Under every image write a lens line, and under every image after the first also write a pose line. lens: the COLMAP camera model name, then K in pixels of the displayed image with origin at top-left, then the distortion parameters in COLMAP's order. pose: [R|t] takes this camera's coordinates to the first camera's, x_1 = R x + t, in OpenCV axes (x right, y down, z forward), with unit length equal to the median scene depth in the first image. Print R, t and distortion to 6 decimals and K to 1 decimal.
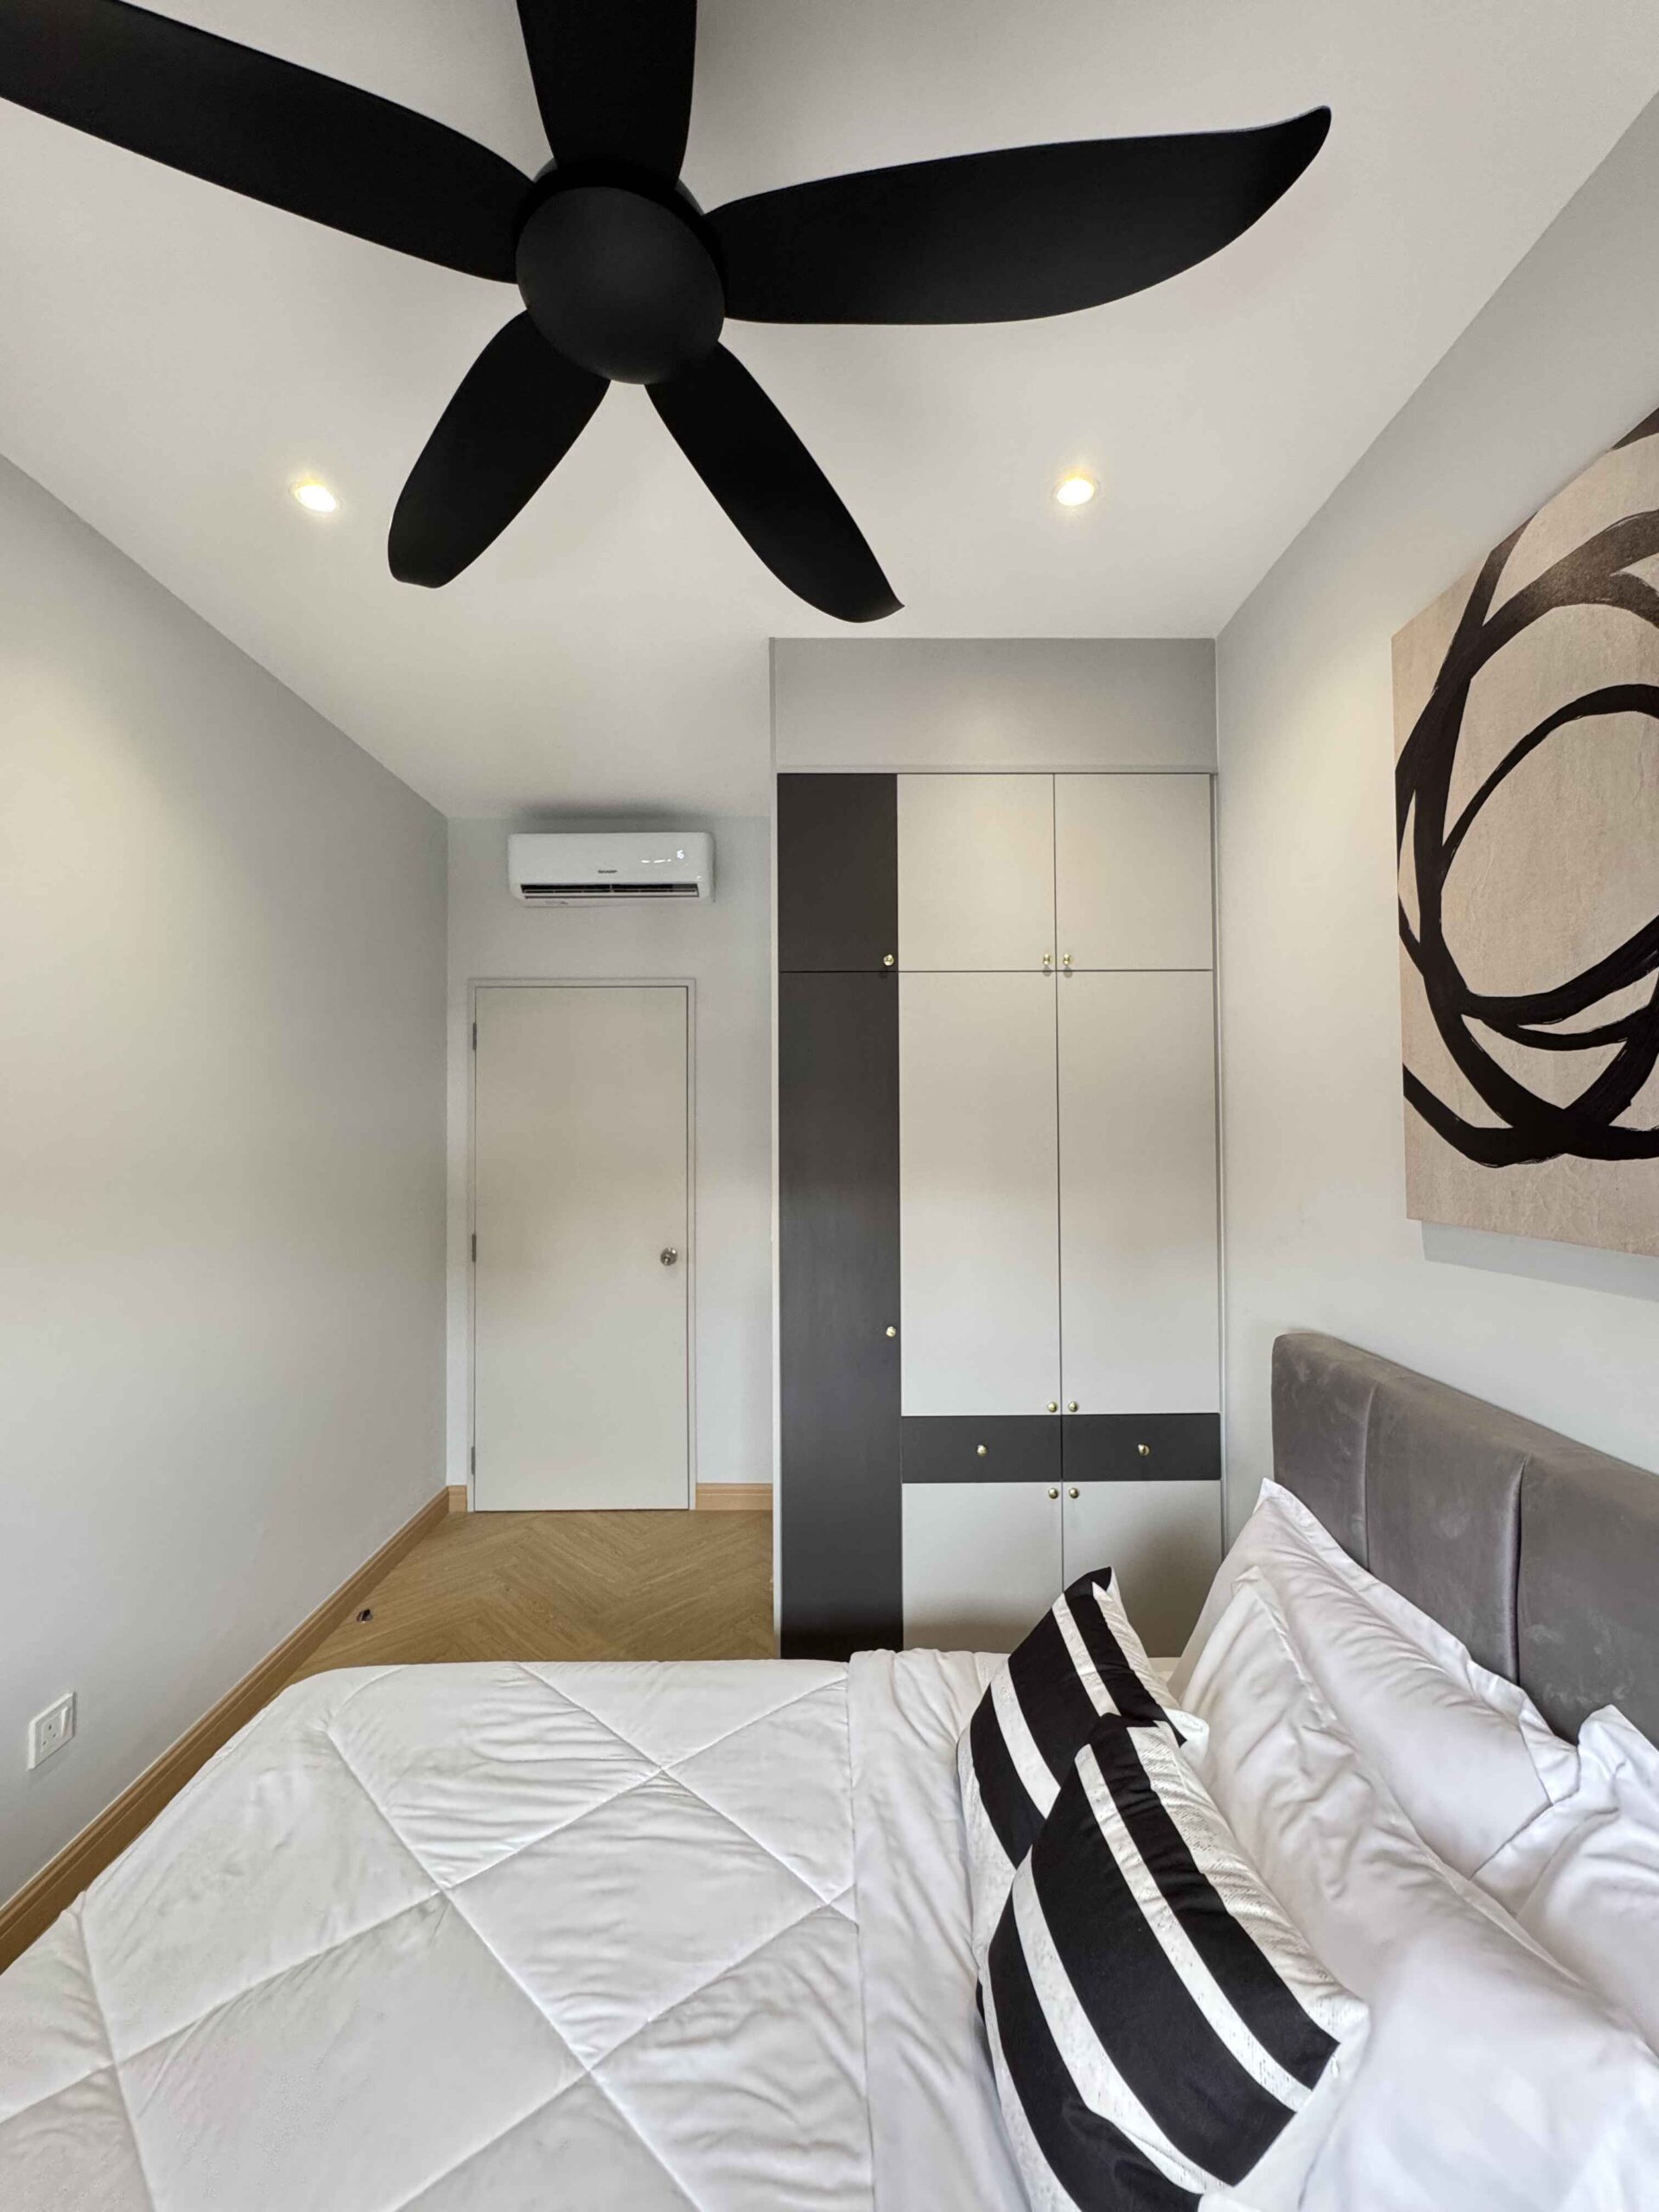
lens RADIAL K [[881.8, 0, 829.5], [0, 881.8, 1106.0], [0, 0, 1]] dist [-0.001313, 0.000542]
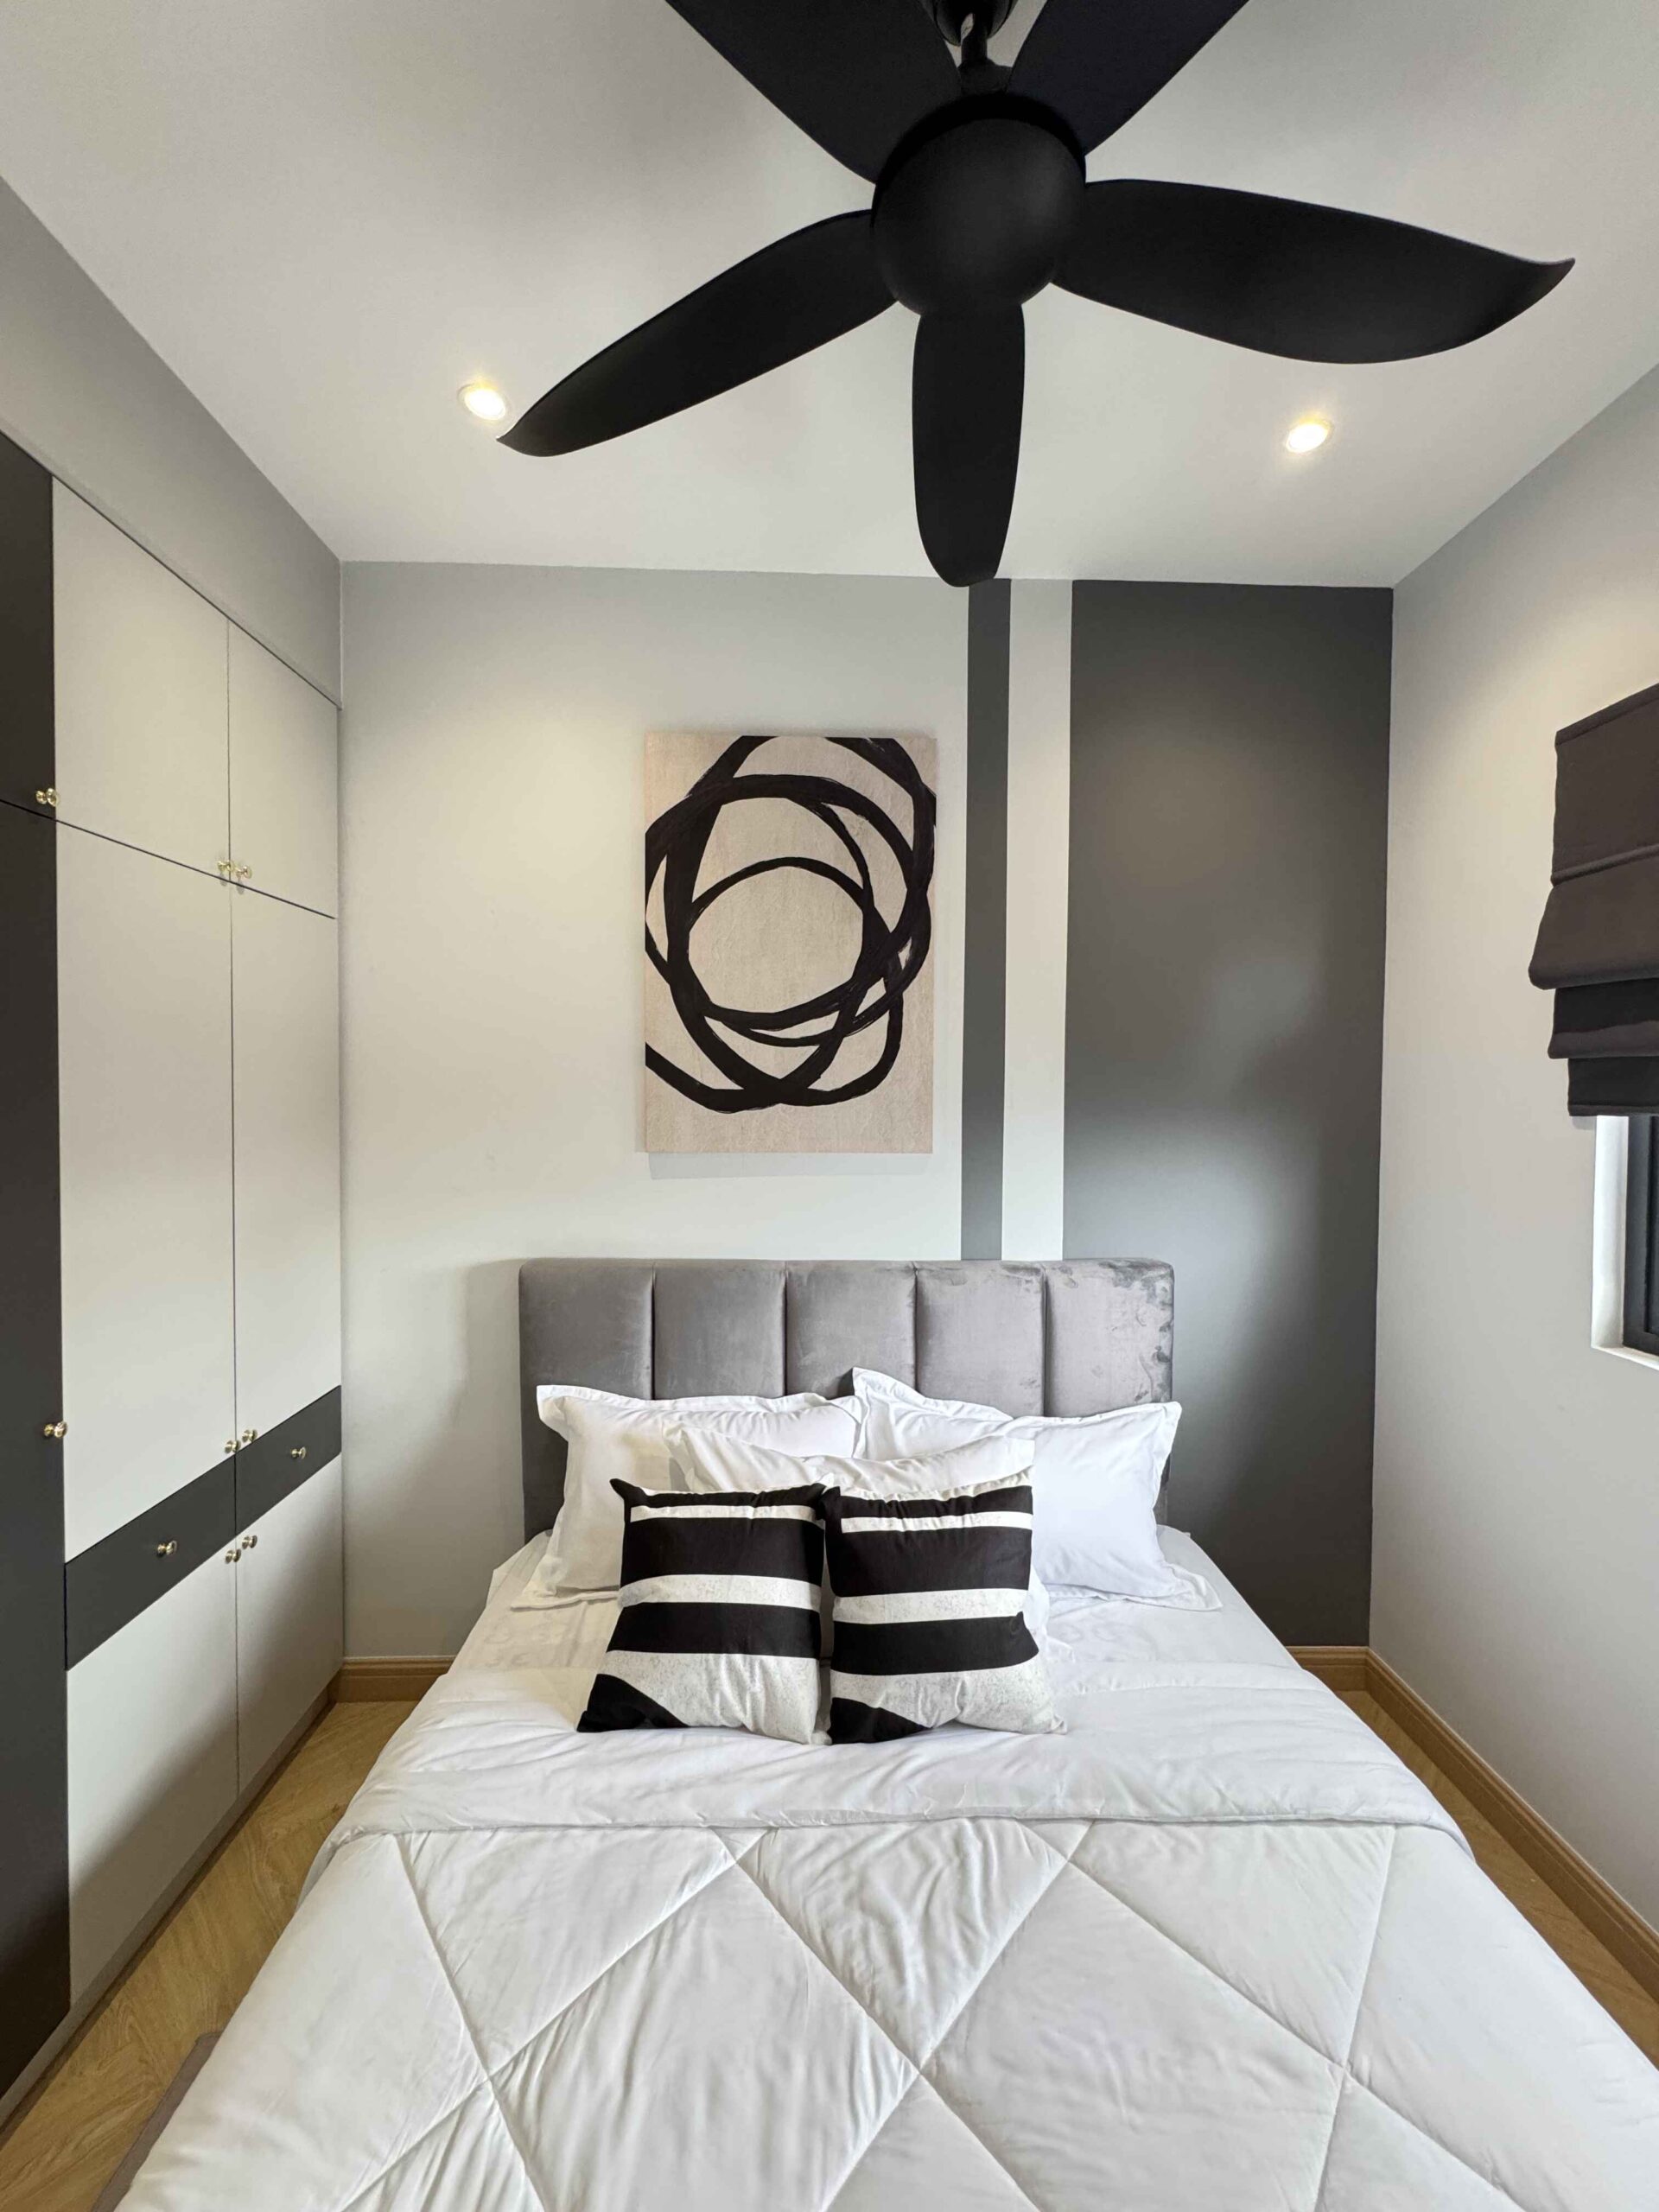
lens RADIAL K [[881.8, 0, 829.5], [0, 881.8, 1106.0], [0, 0, 1]] dist [-0.001313, 0.000542]
pose [[-0.016251, -0.019603, 0.999676, -0.918274], [-0.028947, 0.999398, 0.019127, 0.020096], [-0.999449, -0.028626, -0.016808, 0.866163]]
